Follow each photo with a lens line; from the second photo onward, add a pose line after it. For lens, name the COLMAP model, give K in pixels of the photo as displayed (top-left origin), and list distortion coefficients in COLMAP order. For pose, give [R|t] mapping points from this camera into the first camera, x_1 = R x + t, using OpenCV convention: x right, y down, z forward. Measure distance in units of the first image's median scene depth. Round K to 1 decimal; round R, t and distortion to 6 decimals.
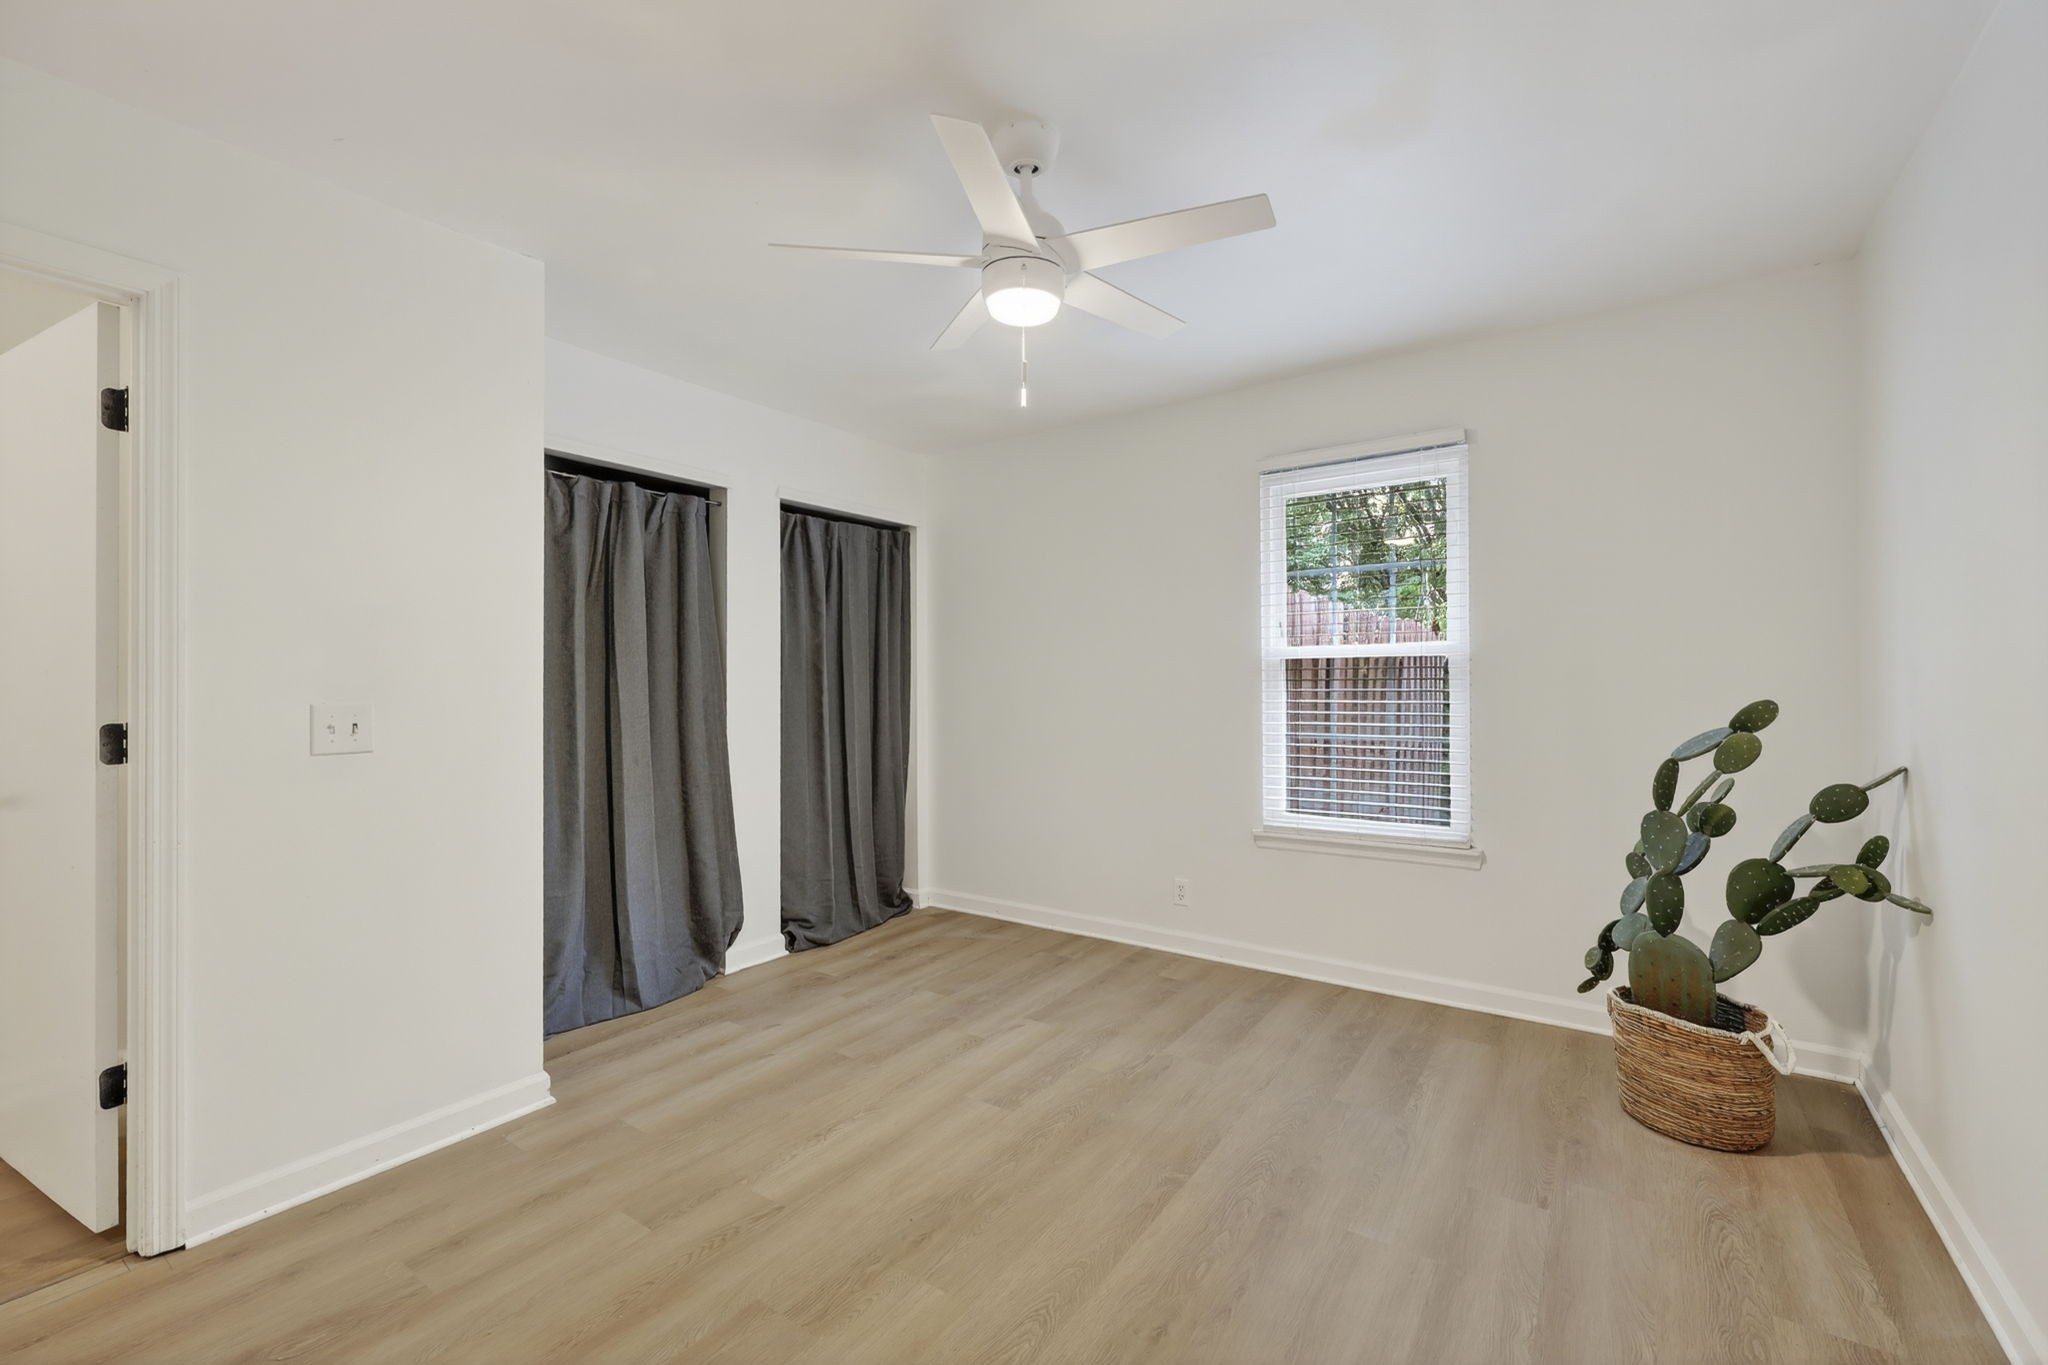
lens RADIAL K [[846.2, 0, 1024.0], [0, 846.2, 682.5], [0, 0, 1]] dist [0.000967, 0.000275]
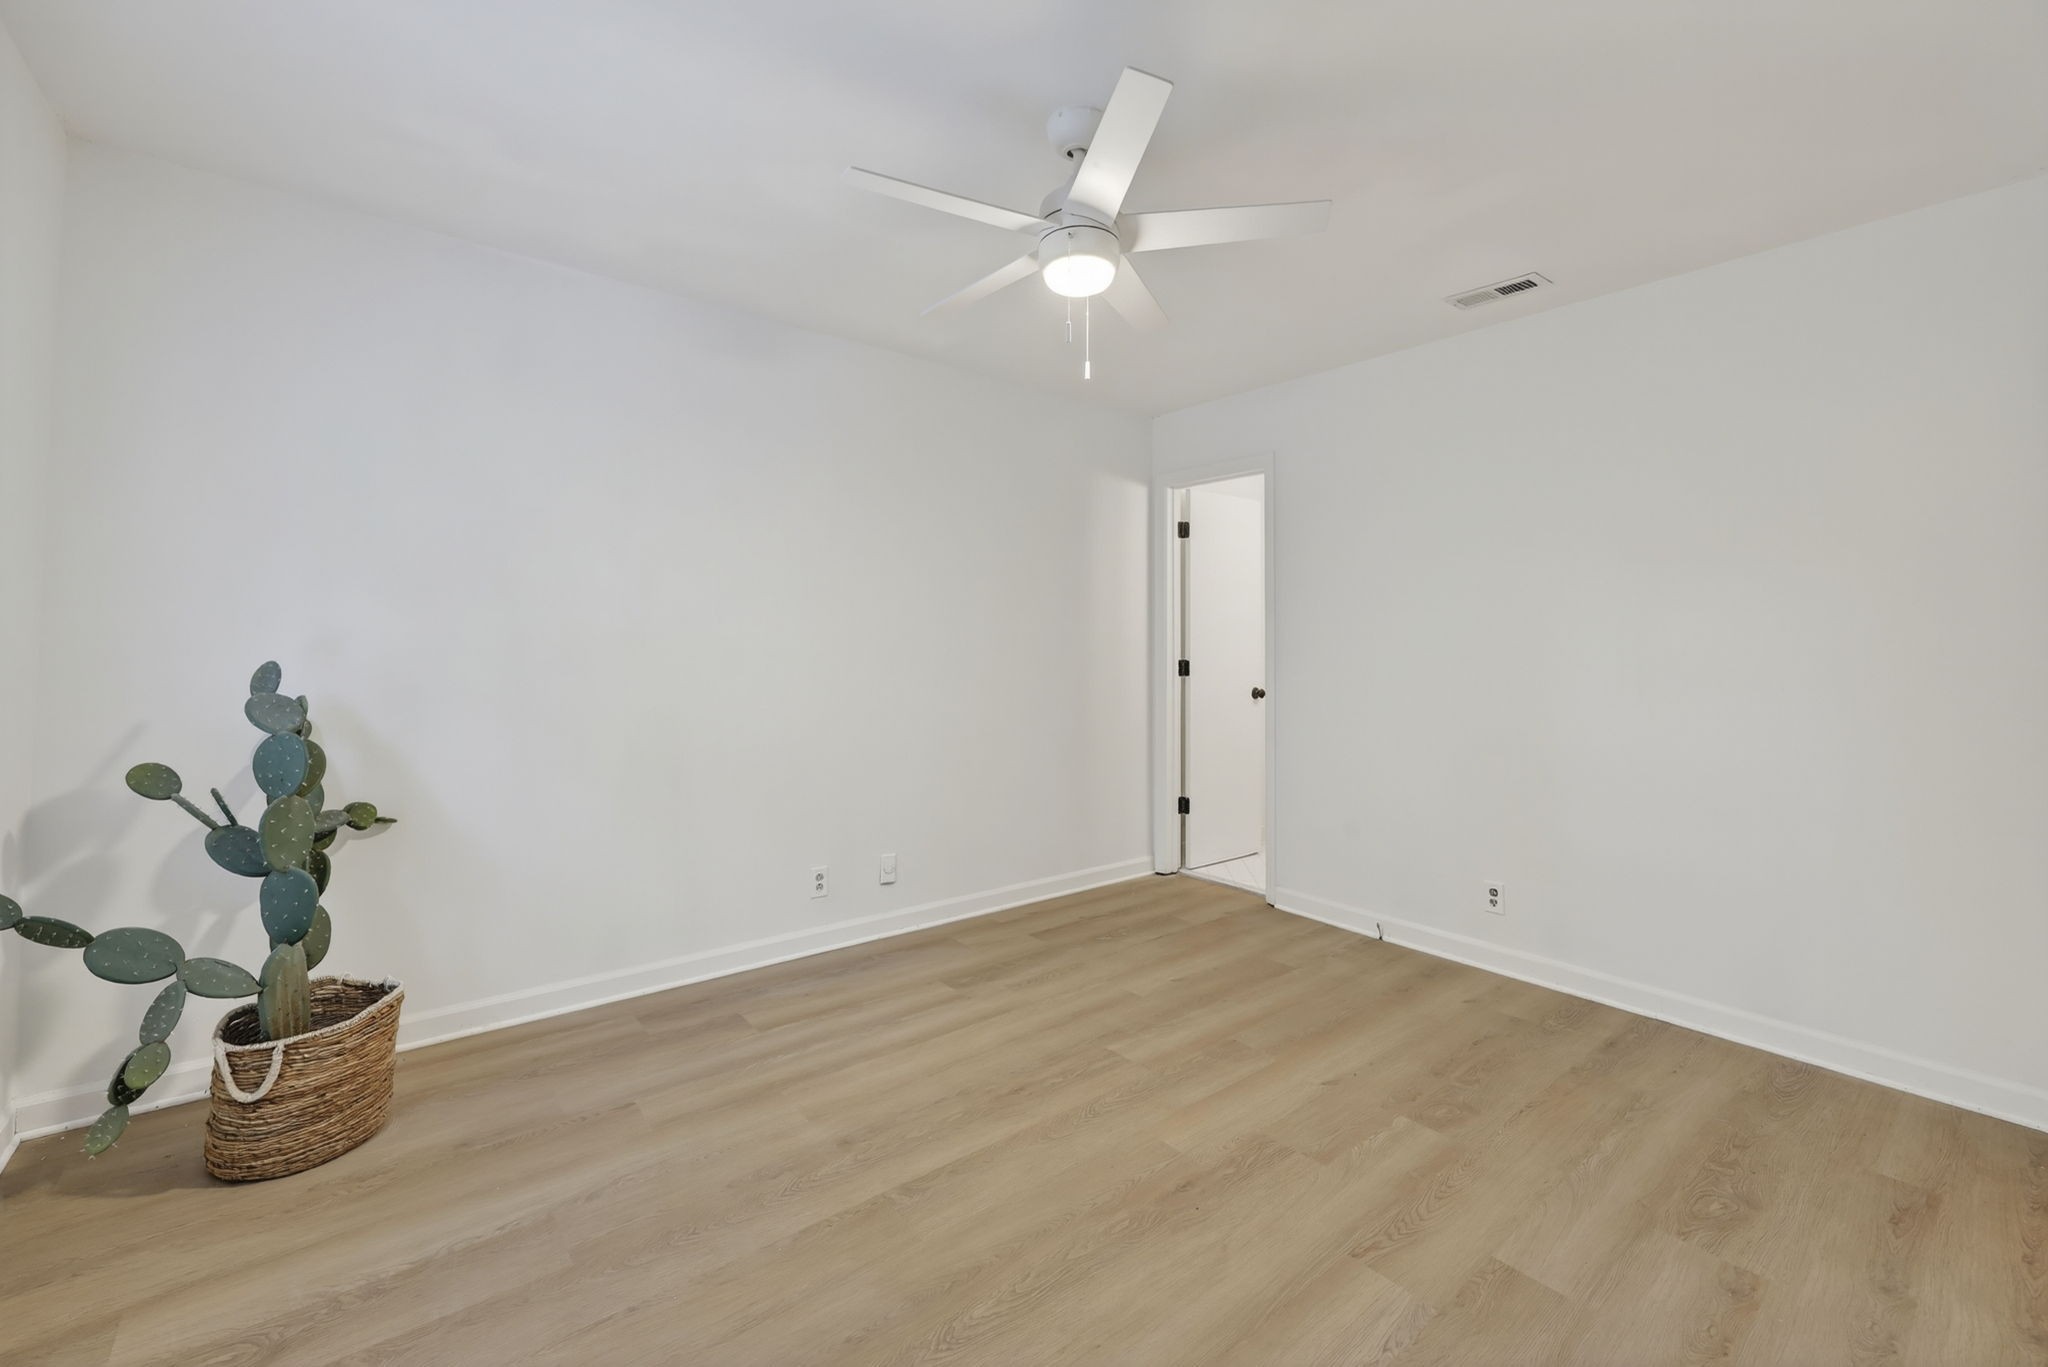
lens RADIAL K [[846.2, 0, 1024.0], [0, 846.2, 683.5], [0, 0, 1]] dist [0.000967, 0.000275]
pose [[-0.963761, -0.010456, 0.266561, -0.198204], [-0.000367, 0.999283, 0.037868, 0.011654], [-0.266766, 0.036398, -0.963074, 2.002243]]
